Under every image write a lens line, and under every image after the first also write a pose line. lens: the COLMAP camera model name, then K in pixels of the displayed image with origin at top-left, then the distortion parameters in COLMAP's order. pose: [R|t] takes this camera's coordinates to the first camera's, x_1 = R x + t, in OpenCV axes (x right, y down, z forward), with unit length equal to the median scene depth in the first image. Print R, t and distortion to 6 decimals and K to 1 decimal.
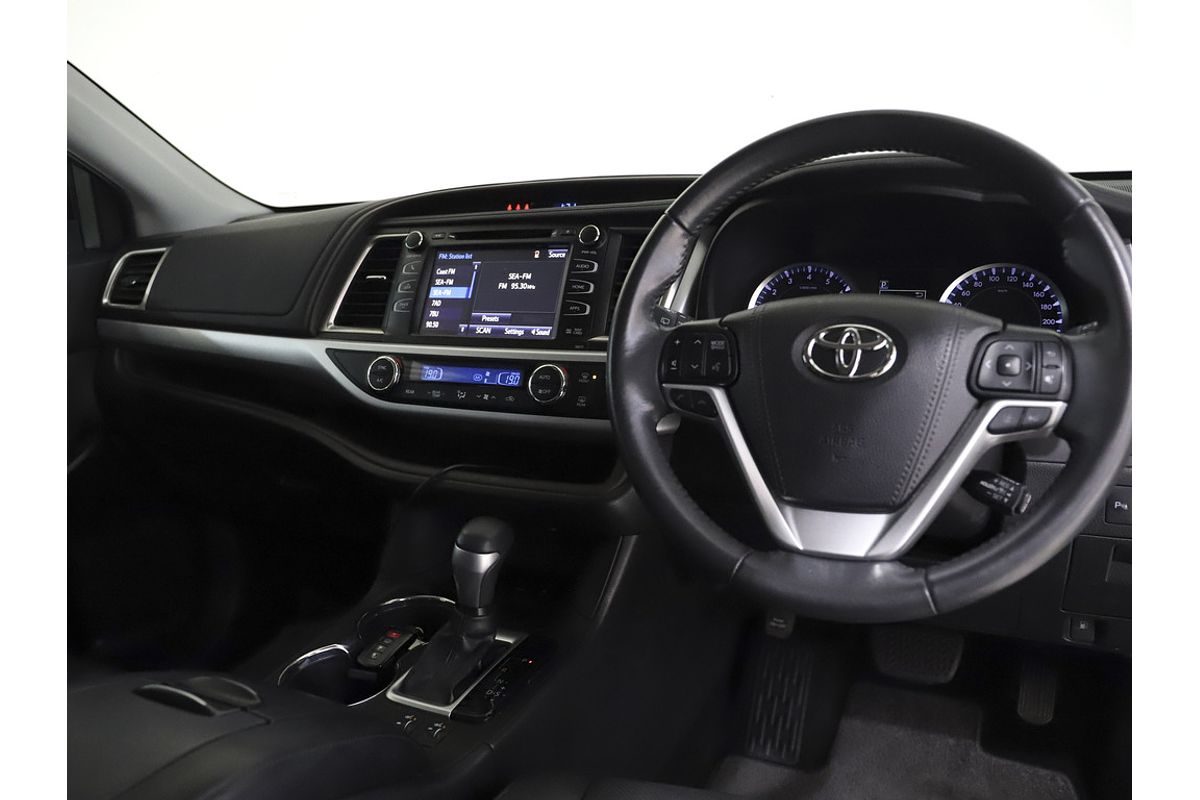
lens RADIAL K [[922.6, 0, 600.0], [0, 922.6, 400.0], [0, 0, 1]] dist [-0.052212, 0.005672]
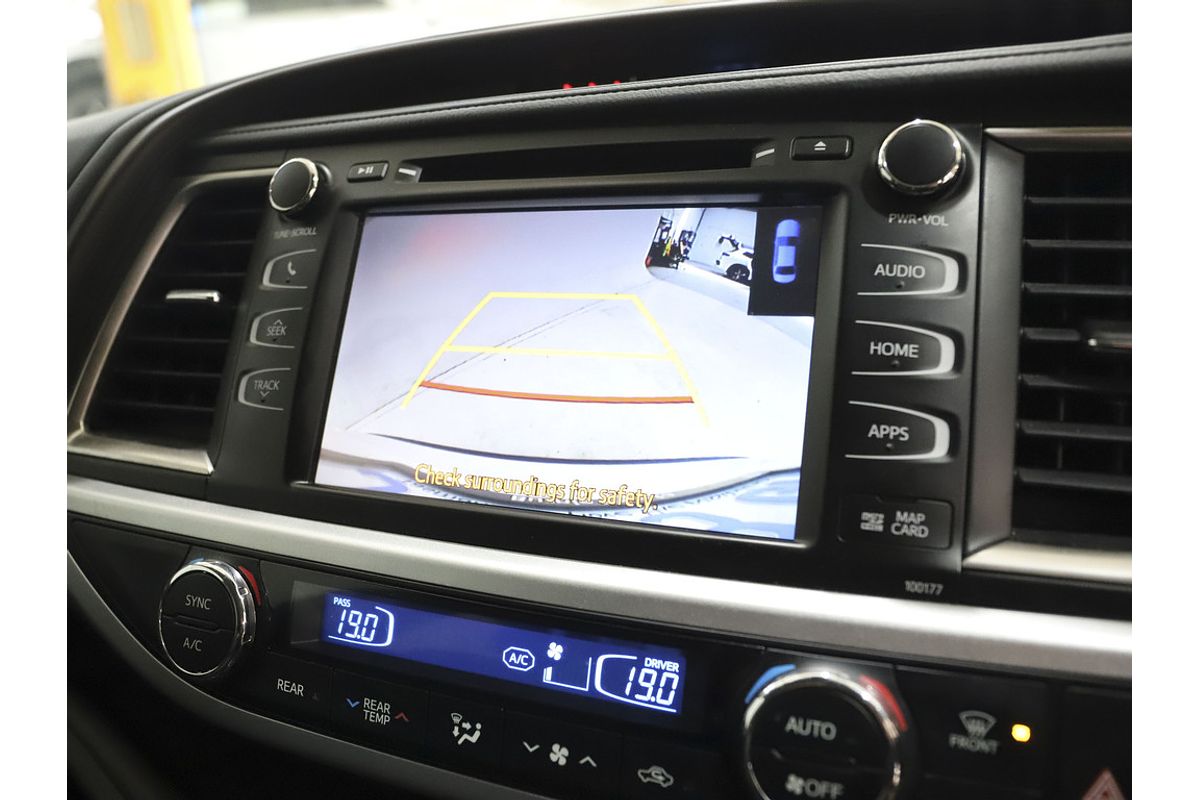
lens RADIAL K [[862.3, 0, 600.0], [0, 862.3, 400.0], [0, 0, 1]] dist [-0.066838, 0.002522]
pose [[0.997597, -0.026876, 0.063863, -0.122590], [0.023009, 0.997901, 0.060531, -0.122096], [-0.065356, -0.058917, 0.996121, 0.738070]]
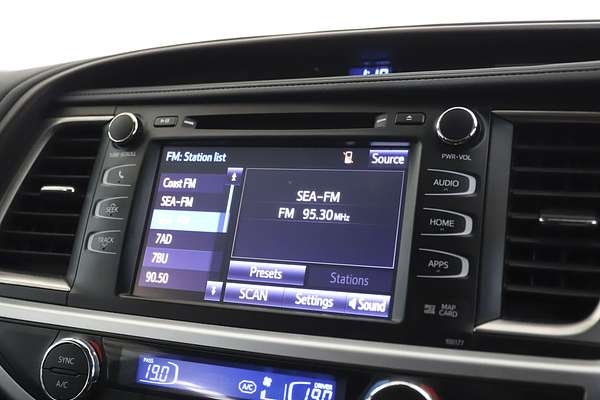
lens RADIAL K [[740.4, 0, 300.0], [0, 740.4, 200.0], [0, 0, 1]] dist [-0.022641, 0.051980]
pose [[0.997972, -0.006252, 0.063348, -0.129197], [0.009058, 0.998986, -0.044106, -0.114854], [-0.063008, 0.044590, 0.997016, 0.565082]]
